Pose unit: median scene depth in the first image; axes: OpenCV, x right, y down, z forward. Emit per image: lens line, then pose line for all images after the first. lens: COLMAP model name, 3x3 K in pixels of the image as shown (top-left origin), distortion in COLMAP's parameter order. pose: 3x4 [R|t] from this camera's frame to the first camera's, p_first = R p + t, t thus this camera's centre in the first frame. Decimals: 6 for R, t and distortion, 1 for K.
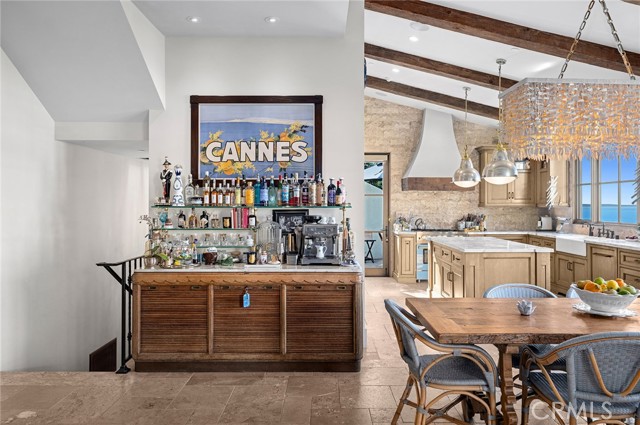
lens RADIAL K [[463.1, 0, 321.4], [0, 463.1, 207.7], [0, 0, 1]] dist [0.013817, 0.001946]
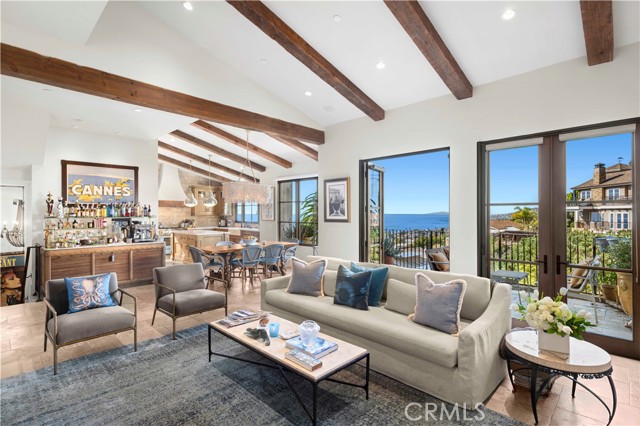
lens RADIAL K [[308.2, 0, 321.5], [0, 308.2, 212.8], [0, 0, 1]] dist [0.001892, 0.000193]
pose [[0.698235, -0.001938, 0.715866, -0.445655], [0.007194, 0.999965, -0.004311, -0.008777], [-0.715832, 0.008160, 0.698224, -0.664823]]
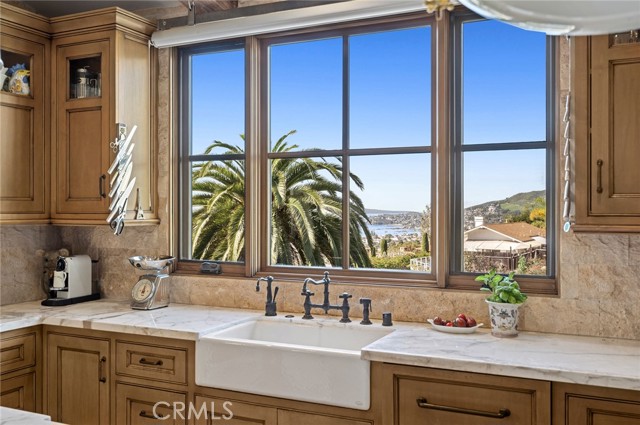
lens RADIAL K [[631.0, 0, 320.9], [0, 631.0, 210.6], [0, 0, 1]] dist [0.026986, 0.000000]
pose [[0.426023, -0.014717, 0.904593, 0.330321], [0.009253, 0.999886, 0.011909, -0.029335], [-0.904665, 0.003297, 0.426111, 1.327047]]
